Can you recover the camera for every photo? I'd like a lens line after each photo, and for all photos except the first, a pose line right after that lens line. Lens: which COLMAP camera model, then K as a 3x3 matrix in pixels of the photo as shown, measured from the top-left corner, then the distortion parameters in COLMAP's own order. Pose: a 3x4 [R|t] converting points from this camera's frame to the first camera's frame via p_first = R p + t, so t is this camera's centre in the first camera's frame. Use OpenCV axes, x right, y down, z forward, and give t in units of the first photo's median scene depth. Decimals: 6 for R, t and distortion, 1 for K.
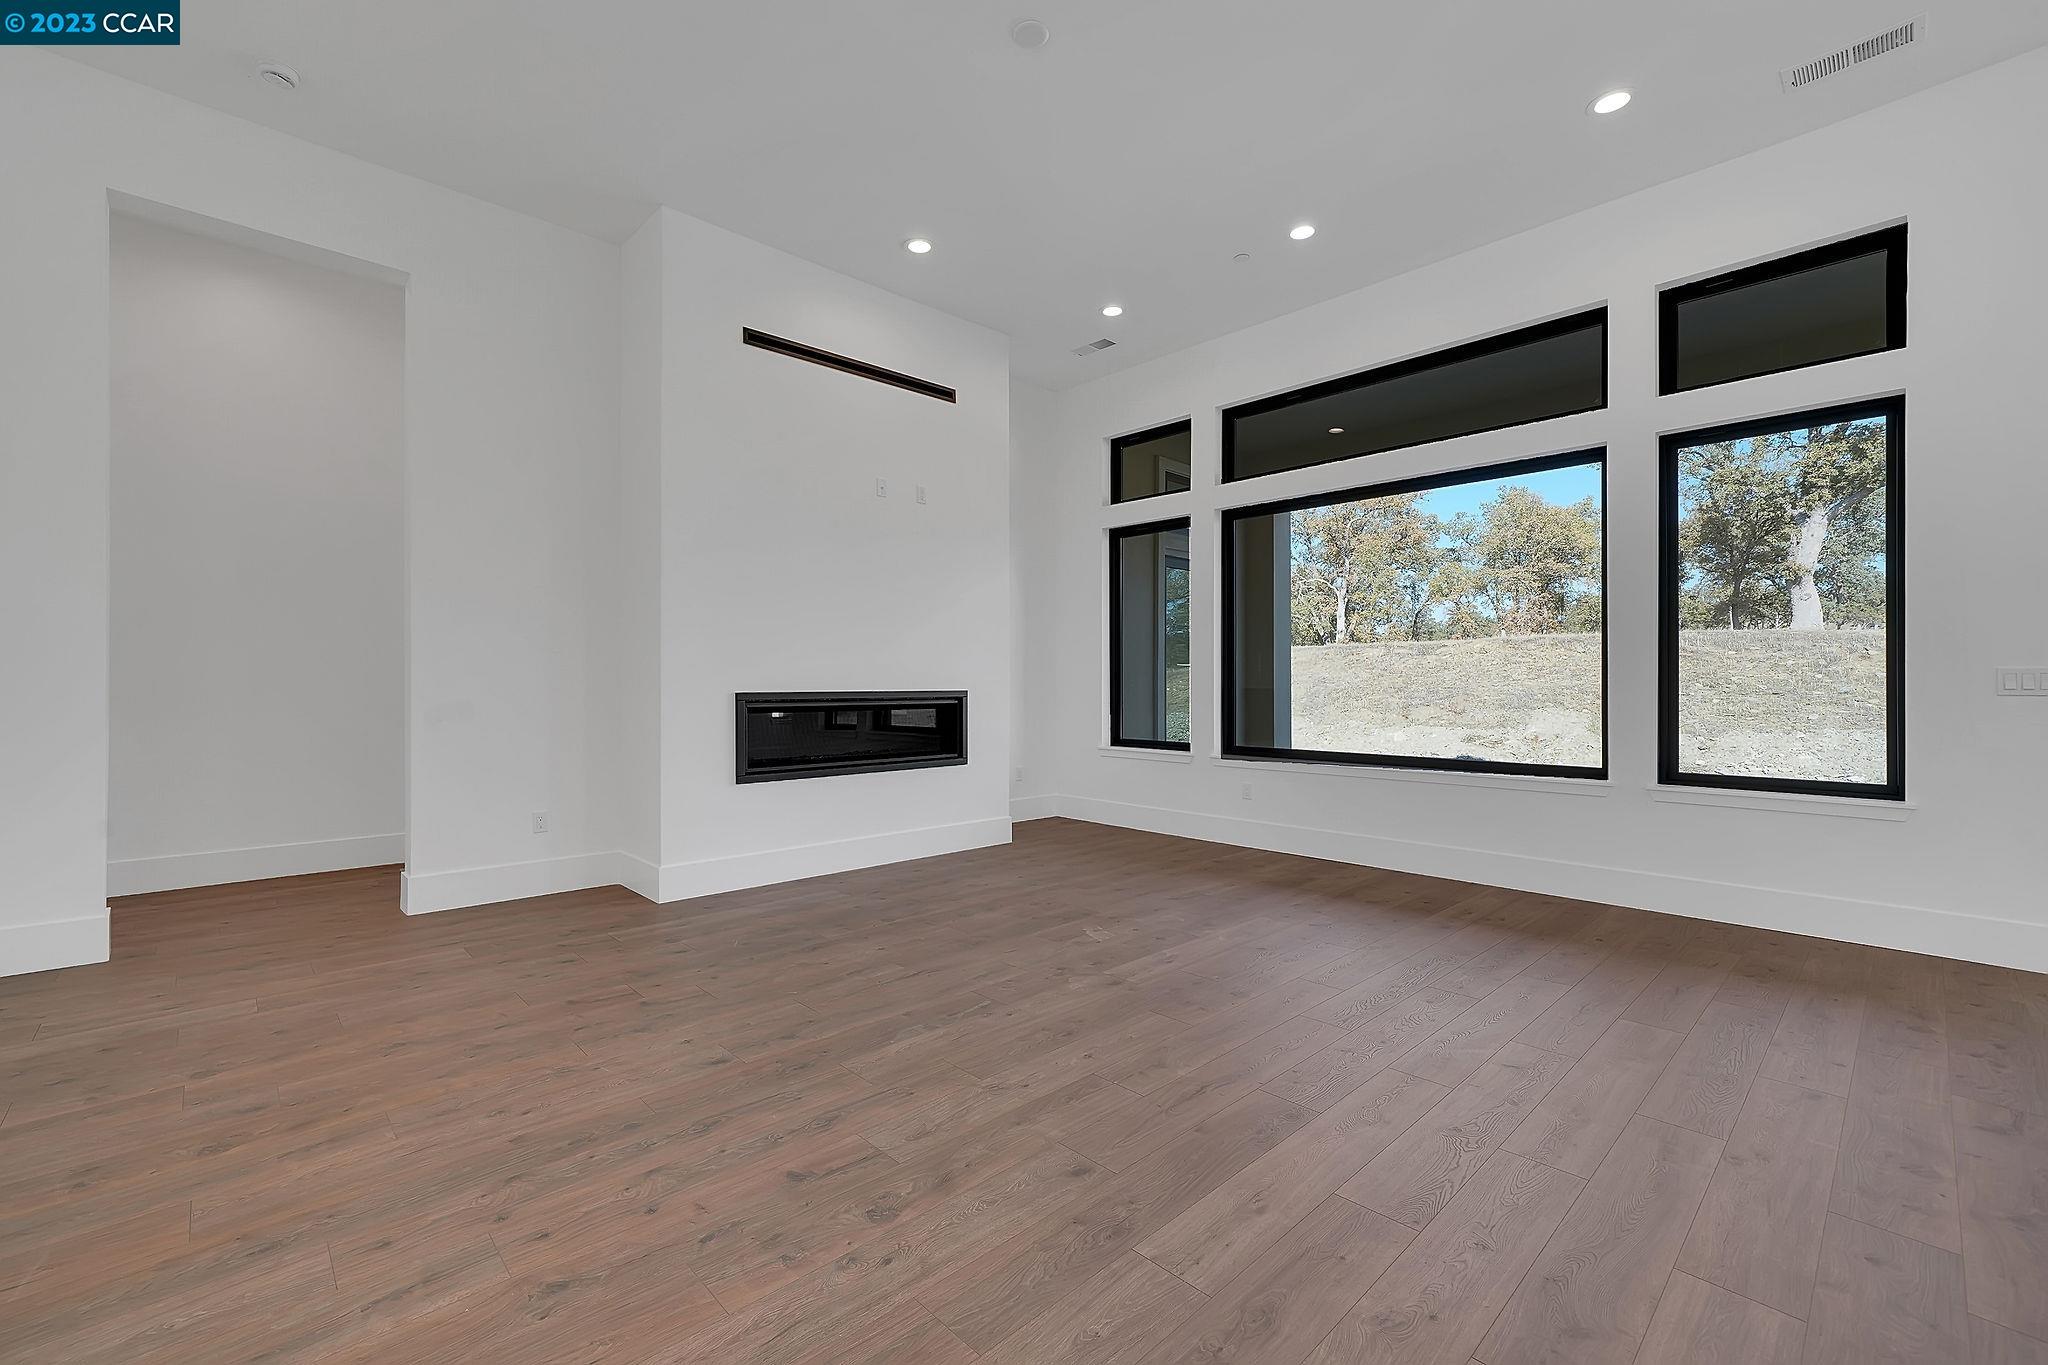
lens RADIAL K [[854.0, 0, 1015.3], [0, 854.0, 689.1], [0, 0, 1]] dist [0.000284, 0.000450]
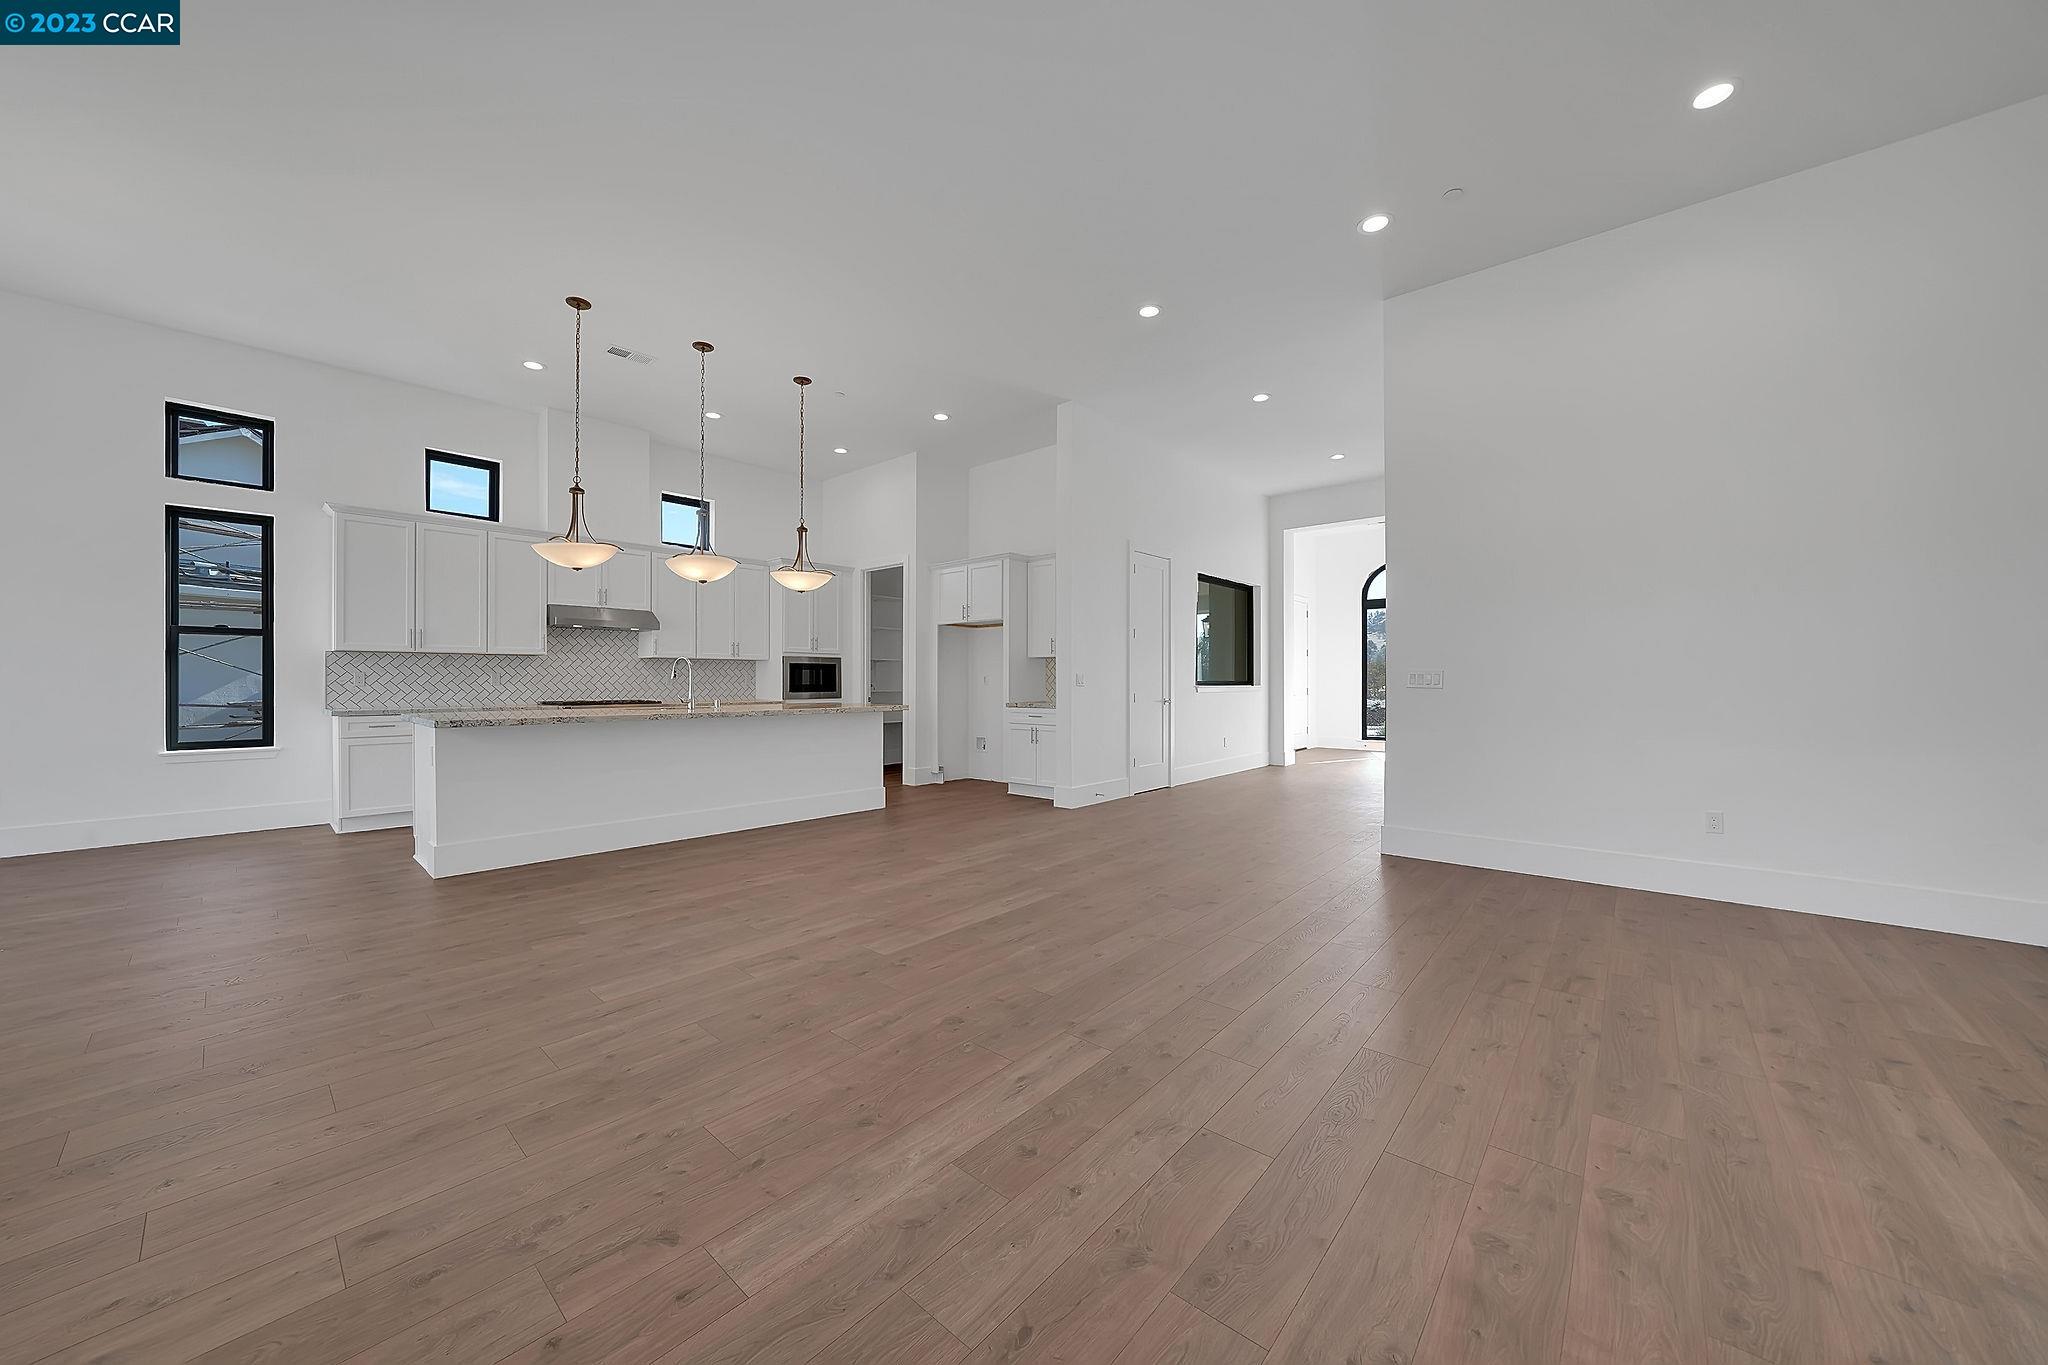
lens RADIAL K [[717.4, 0, 1013.4], [0, 717.4, 682.8], [0, 0, 1]] dist [-0.019562, 0.000399]
pose [[-0.995970, -0.000012, -0.089684, 0.183848], [-0.000593, 0.999979, 0.006452, -0.005768], [0.089682, 0.006479, -0.995949, 1.213240]]
